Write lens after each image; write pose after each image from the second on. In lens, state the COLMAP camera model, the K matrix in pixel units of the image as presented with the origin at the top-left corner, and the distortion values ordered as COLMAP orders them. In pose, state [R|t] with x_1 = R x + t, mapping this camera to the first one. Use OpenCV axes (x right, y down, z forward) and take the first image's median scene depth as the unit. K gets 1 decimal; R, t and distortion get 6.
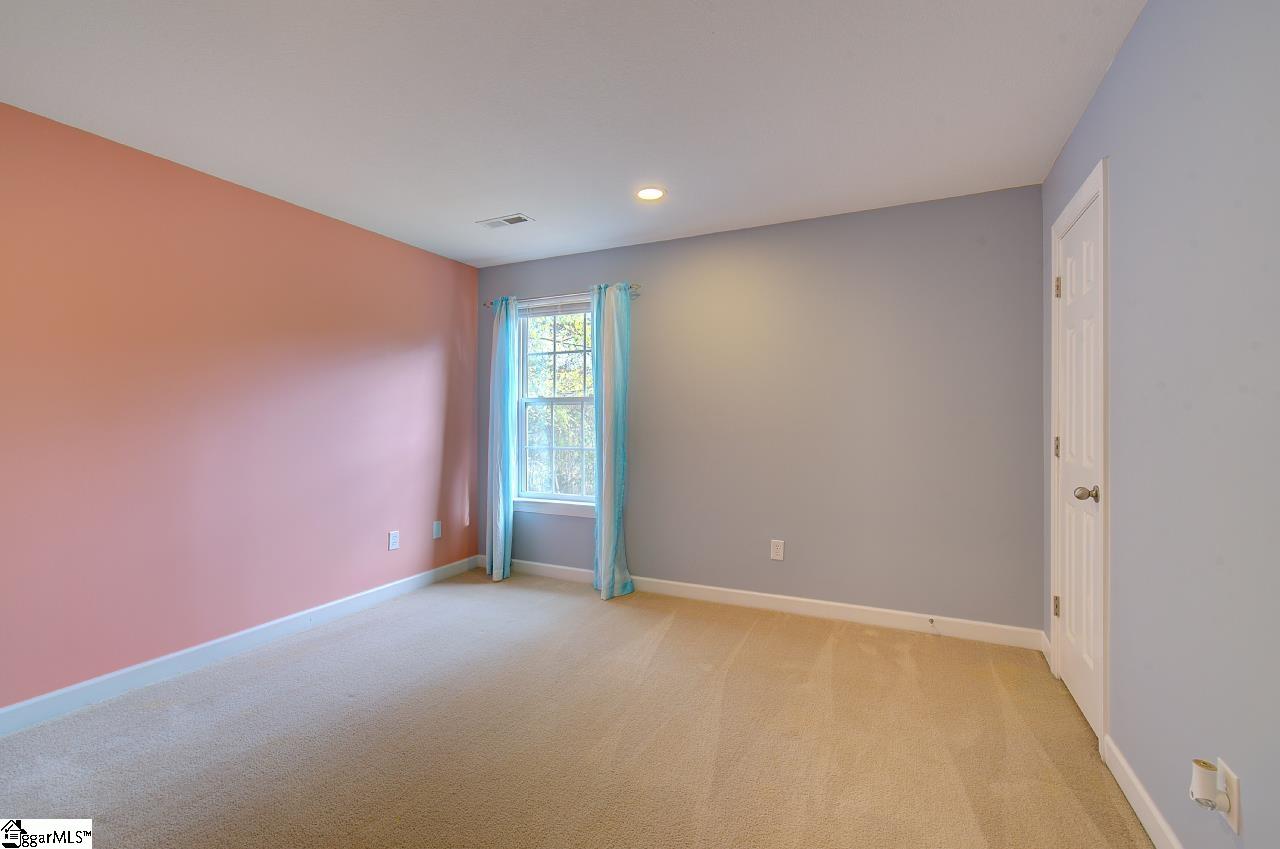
lens RADIAL K [[549.5, 0, 639.3], [0, 549.5, 424.5], [0, 0, 1]] dist [-0.002256, 0.001289]
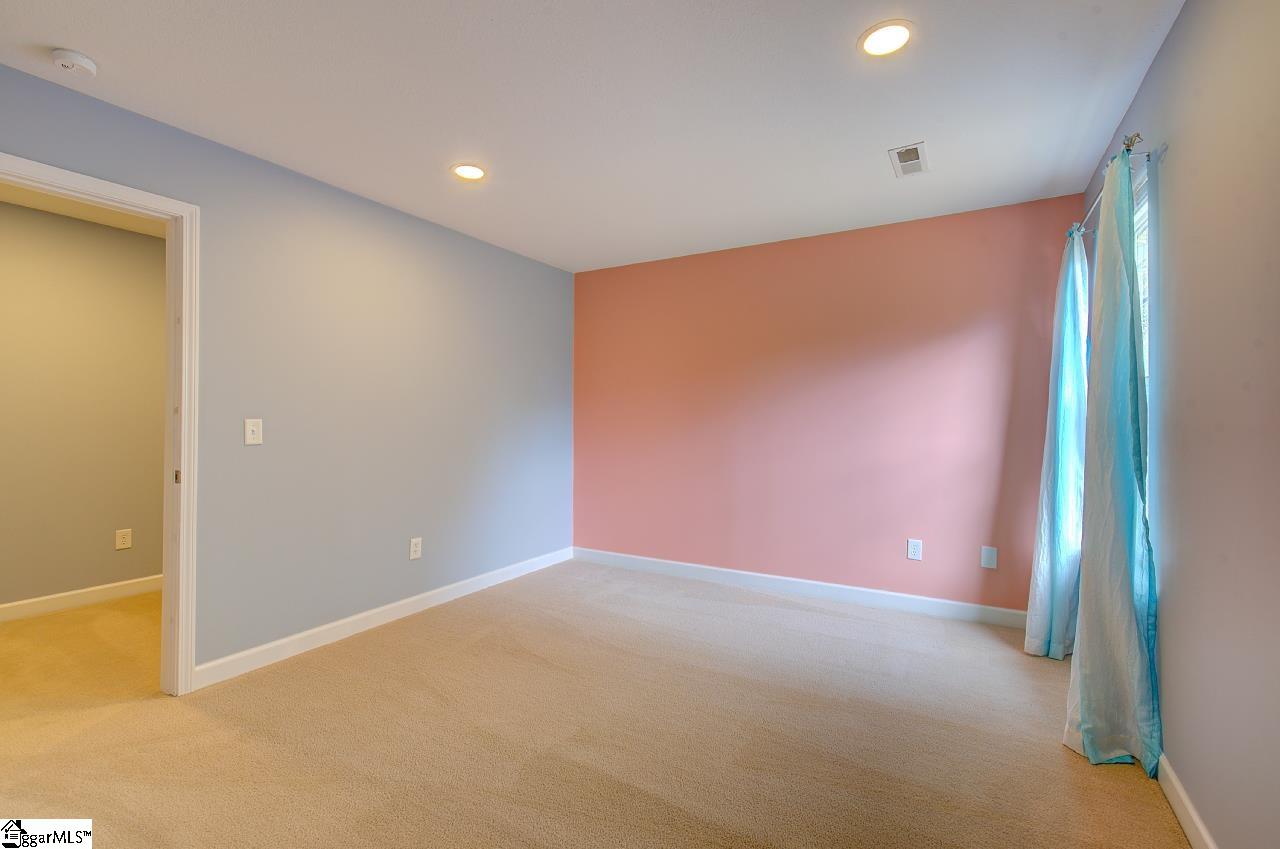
lens RADIAL K [[549.5, 0, 638.5], [0, 549.5, 417.7], [0, 0, 1]] dist [-0.002256, 0.001289]
pose [[-0.091851, -0.005734, -0.995756, 0.465764], [-0.007225, 0.999961, -0.005091, -0.000947], [0.995747, 0.006726, -0.091889, 0.575903]]
